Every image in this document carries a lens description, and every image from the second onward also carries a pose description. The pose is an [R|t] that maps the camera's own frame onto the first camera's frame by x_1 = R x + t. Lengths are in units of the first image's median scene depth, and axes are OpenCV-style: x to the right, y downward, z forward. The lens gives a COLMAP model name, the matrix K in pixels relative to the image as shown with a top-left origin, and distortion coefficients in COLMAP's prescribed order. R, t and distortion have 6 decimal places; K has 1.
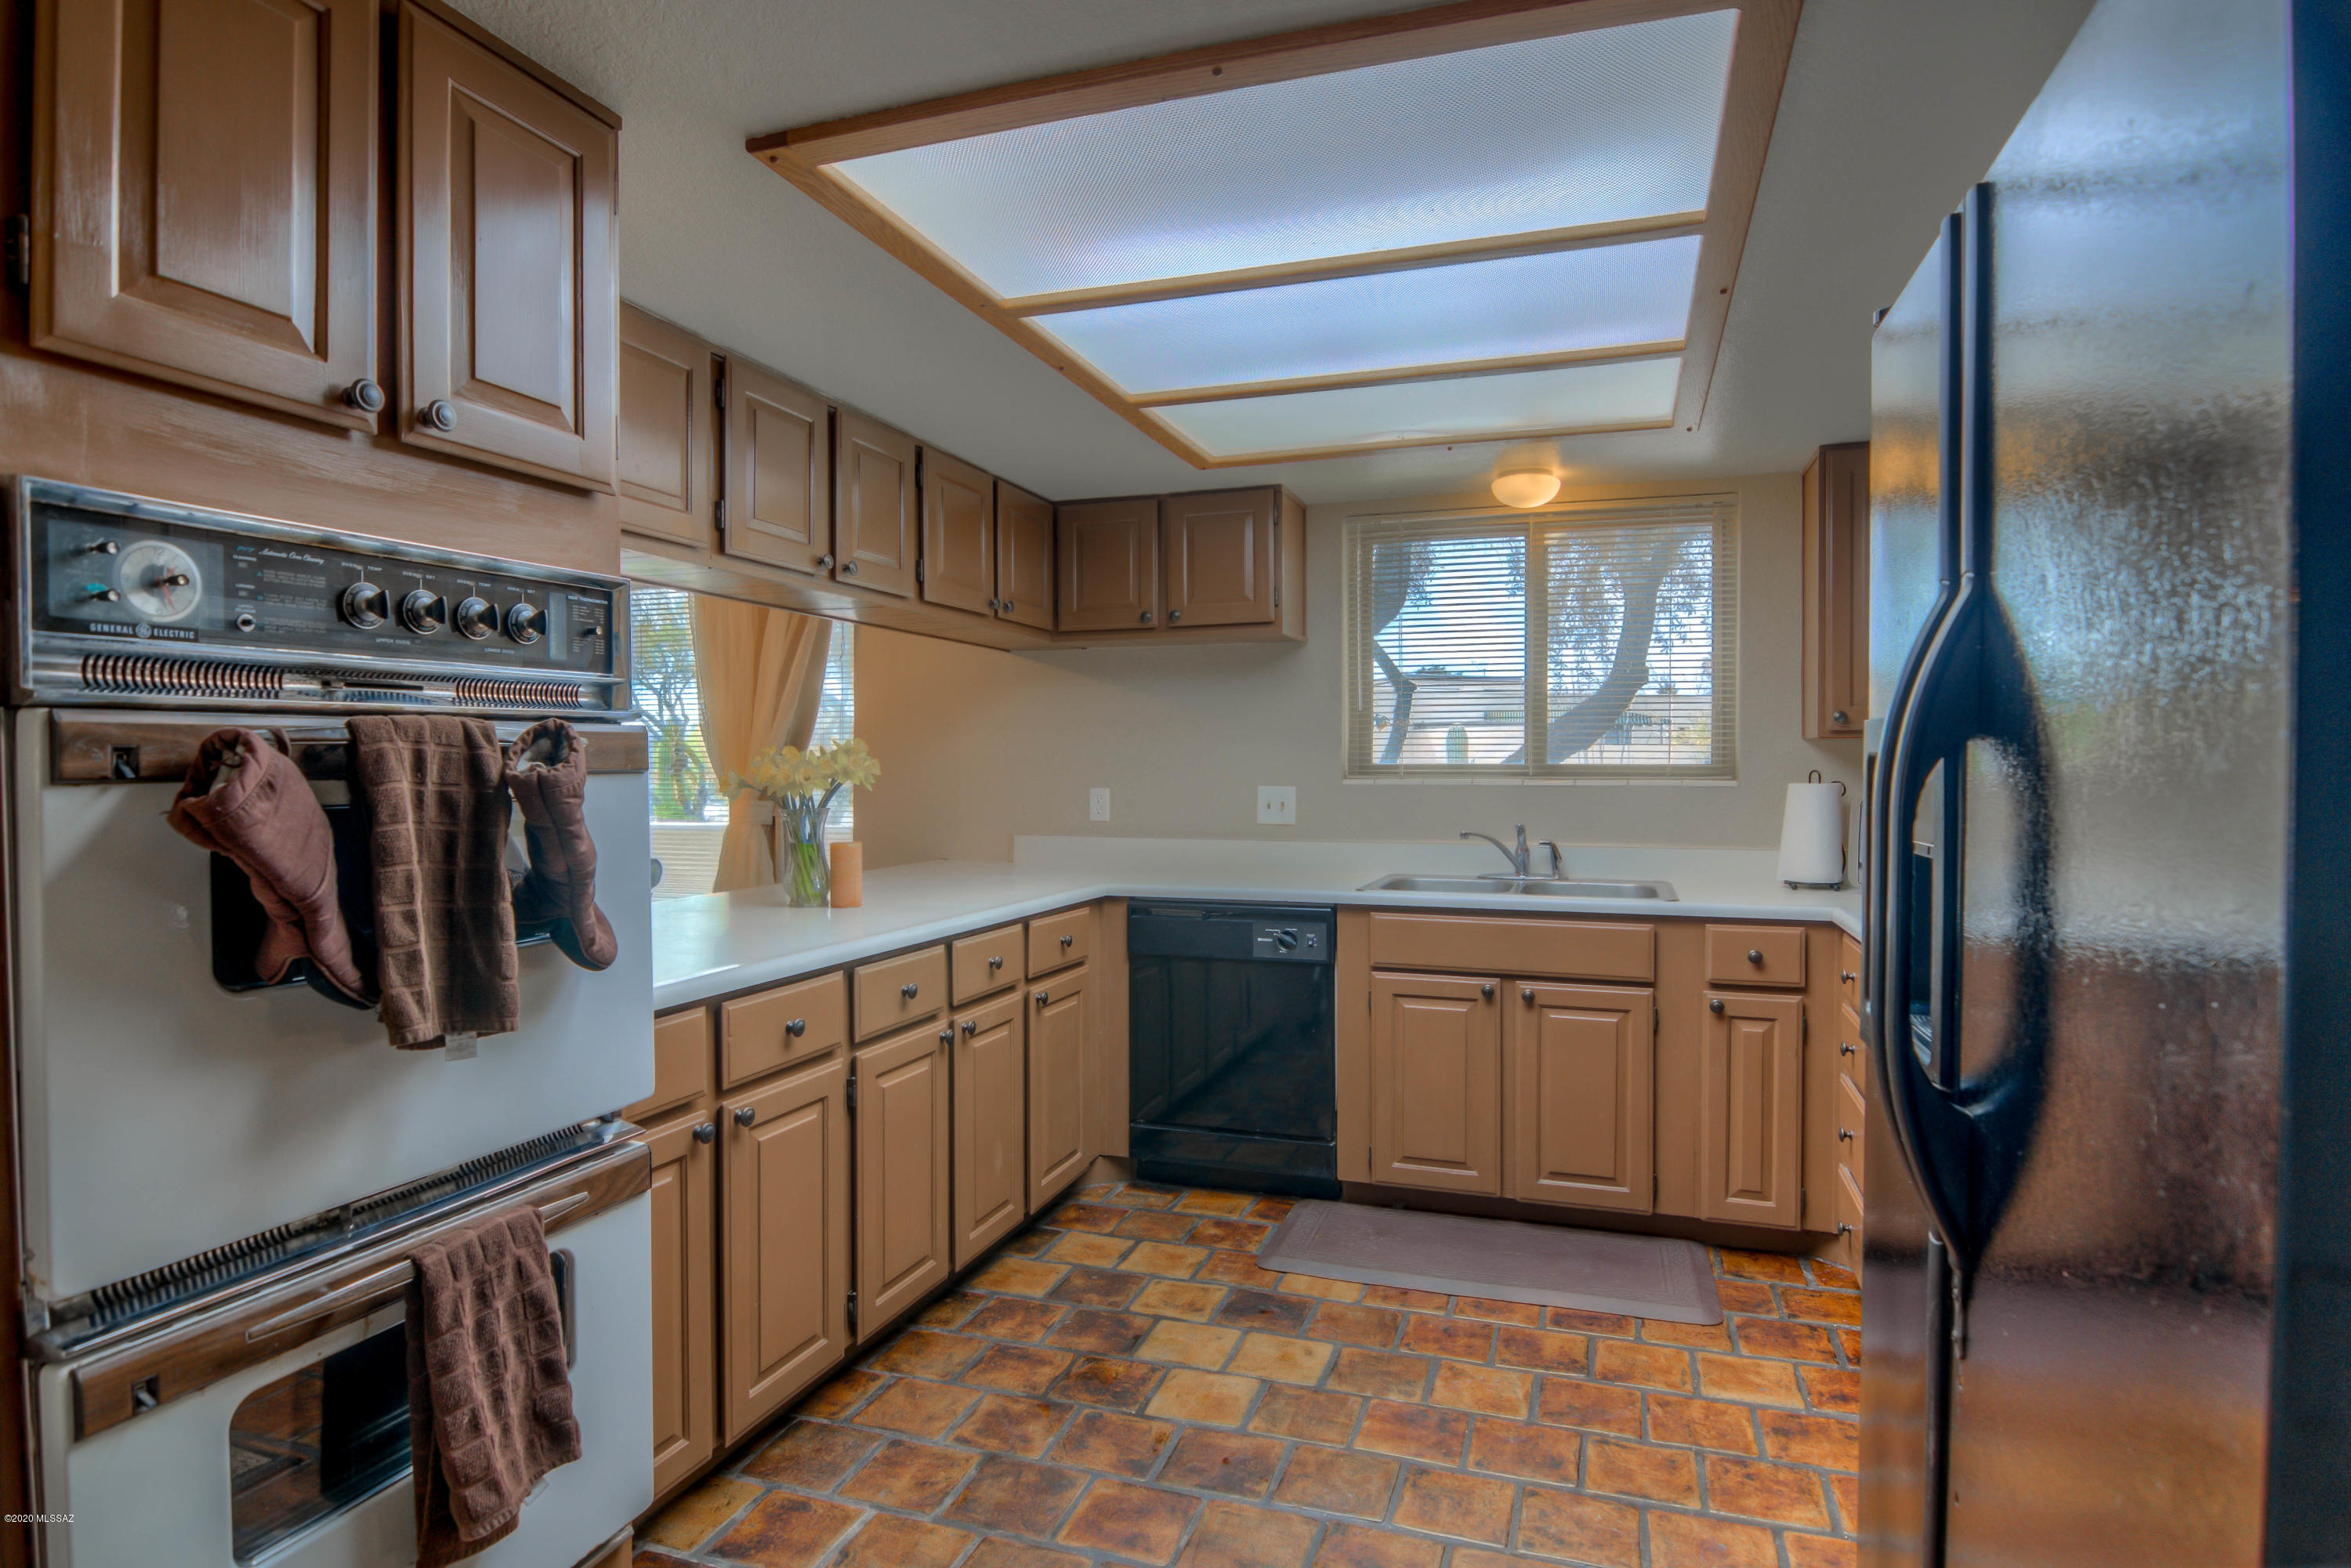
lens RADIAL K [[1211.3, 0, 1175.5], [0, 1211.3, 784.0], [0, 0, 1]] dist [0.002561, -0.016009]
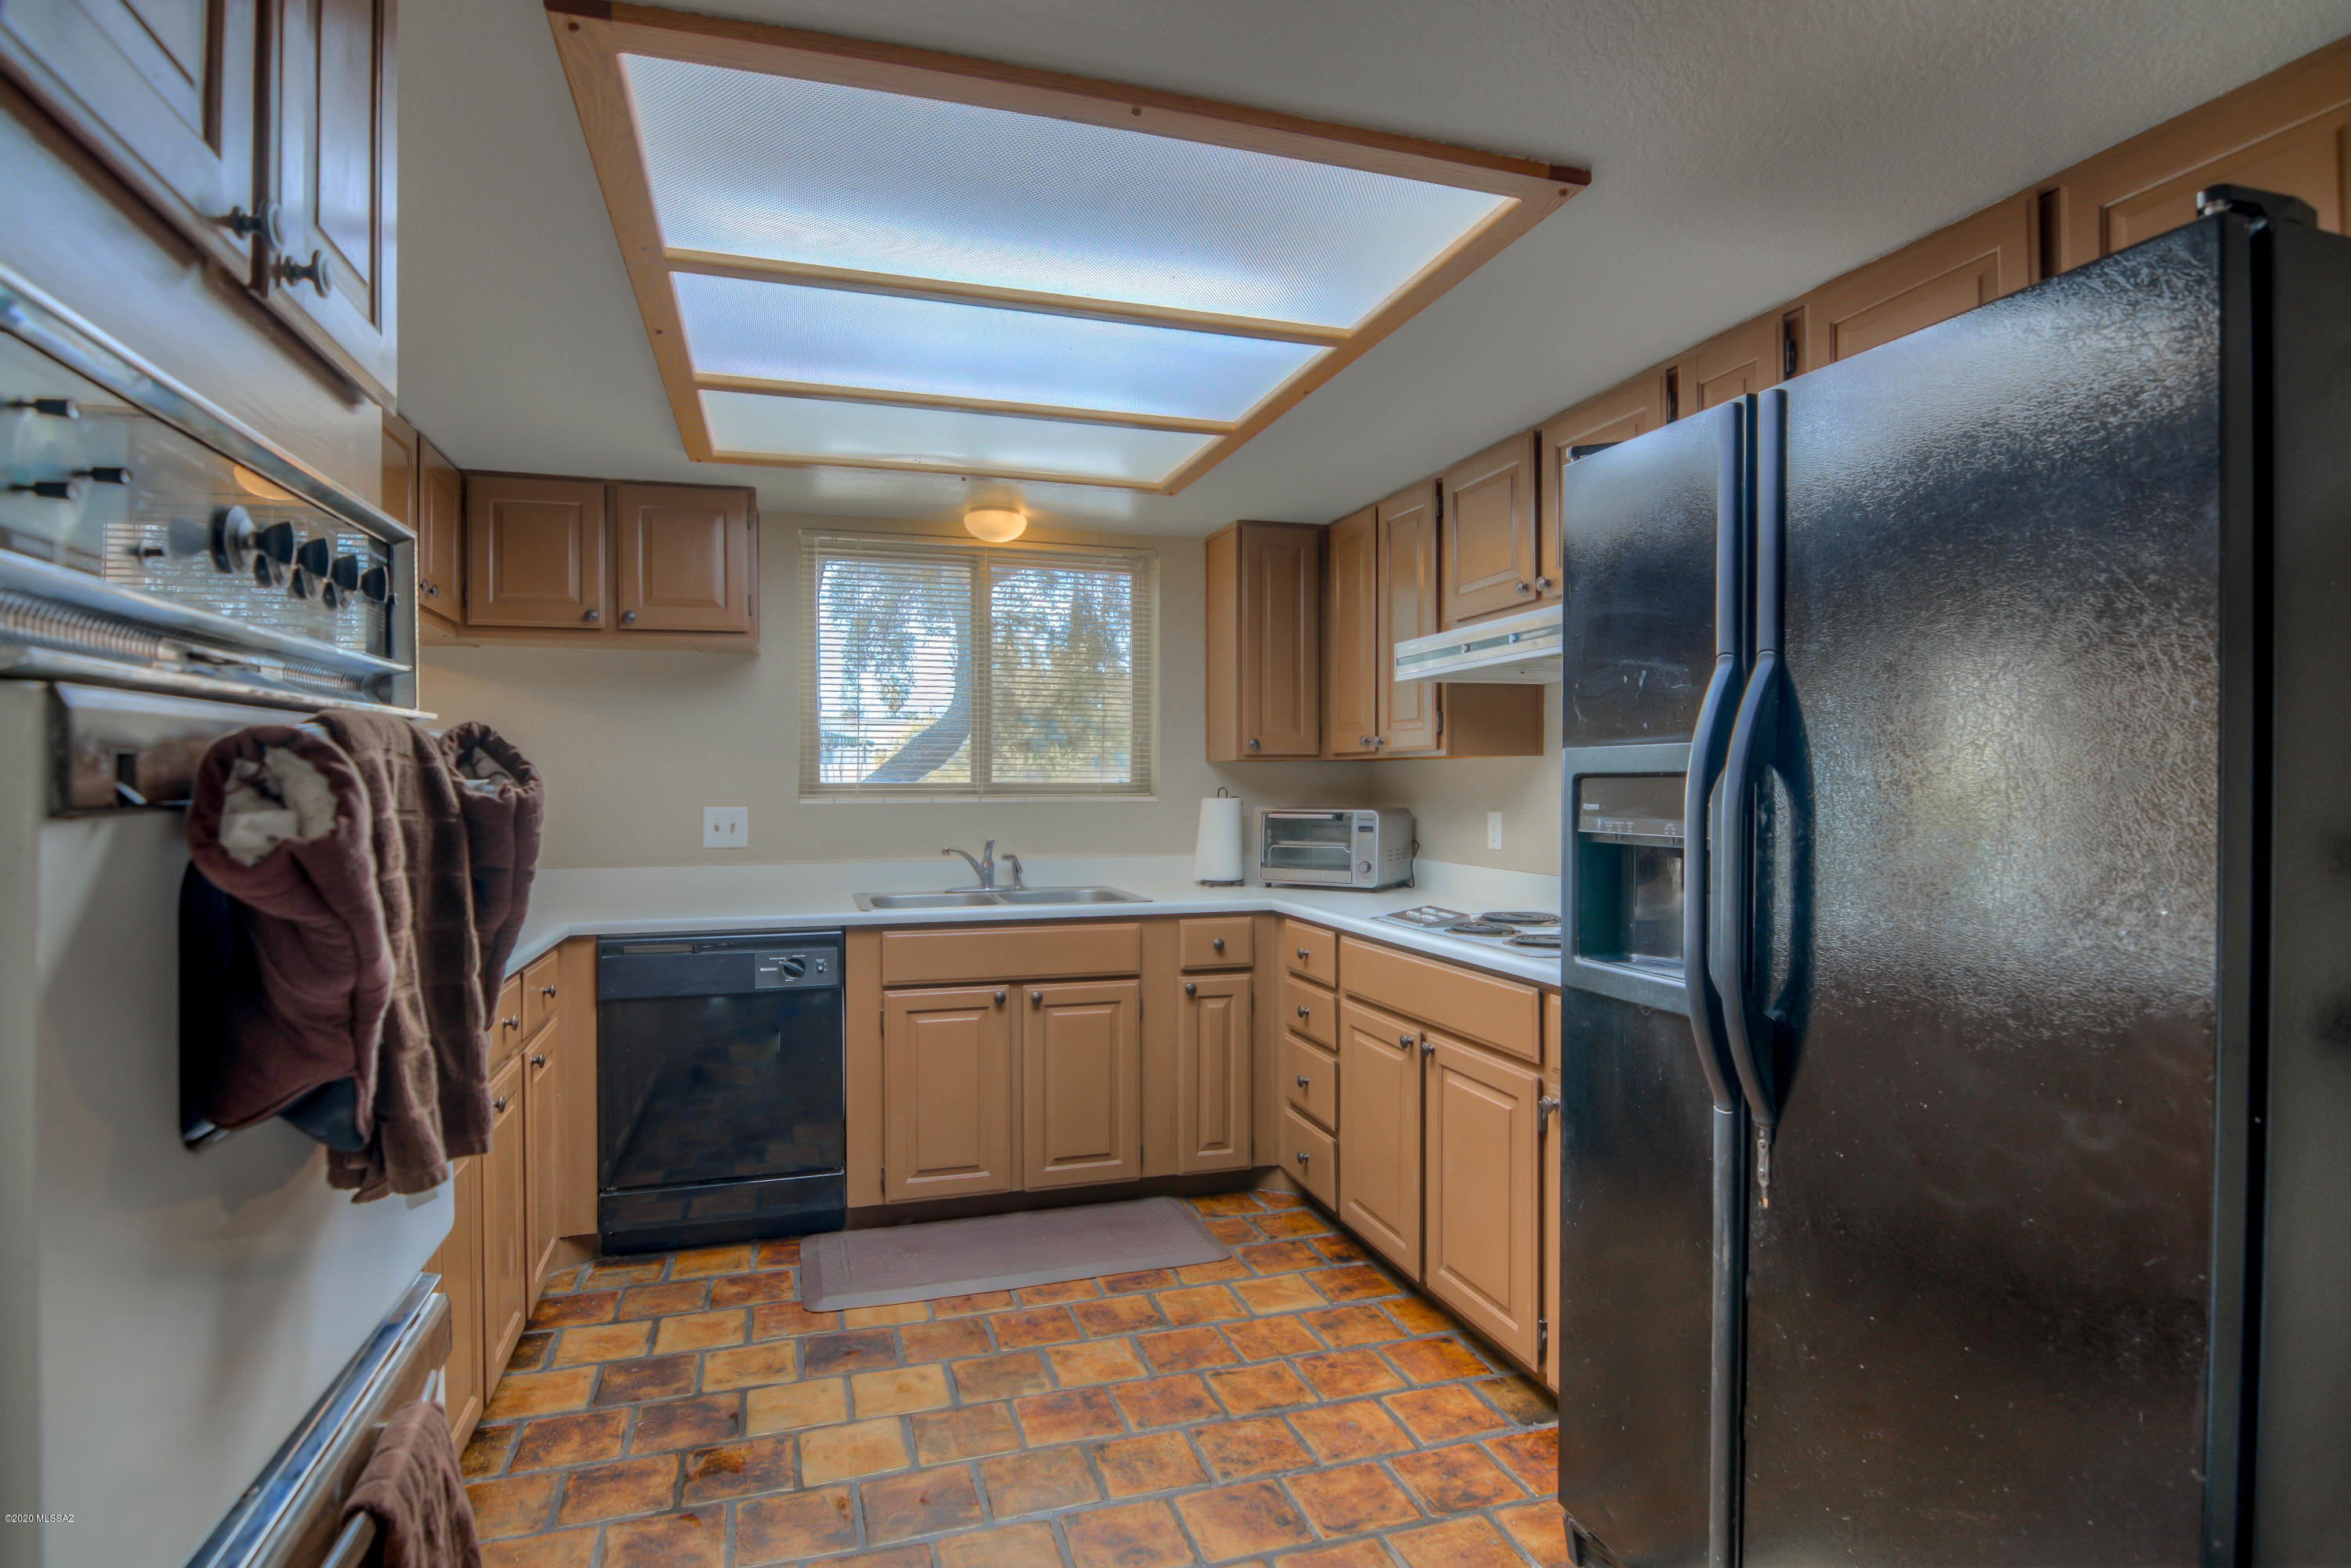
lens RADIAL K [[1193.8, 0, 1167.2], [0, 1193.8, 788.2], [0, 0, 1]] dist [-0.005676, -0.010704]
pose [[0.818506, -0.004287, 0.574482, -0.235587], [0.011393, 0.999897, -0.008770, -0.000756], [-0.574385, 0.013723, 0.818471, 0.068890]]
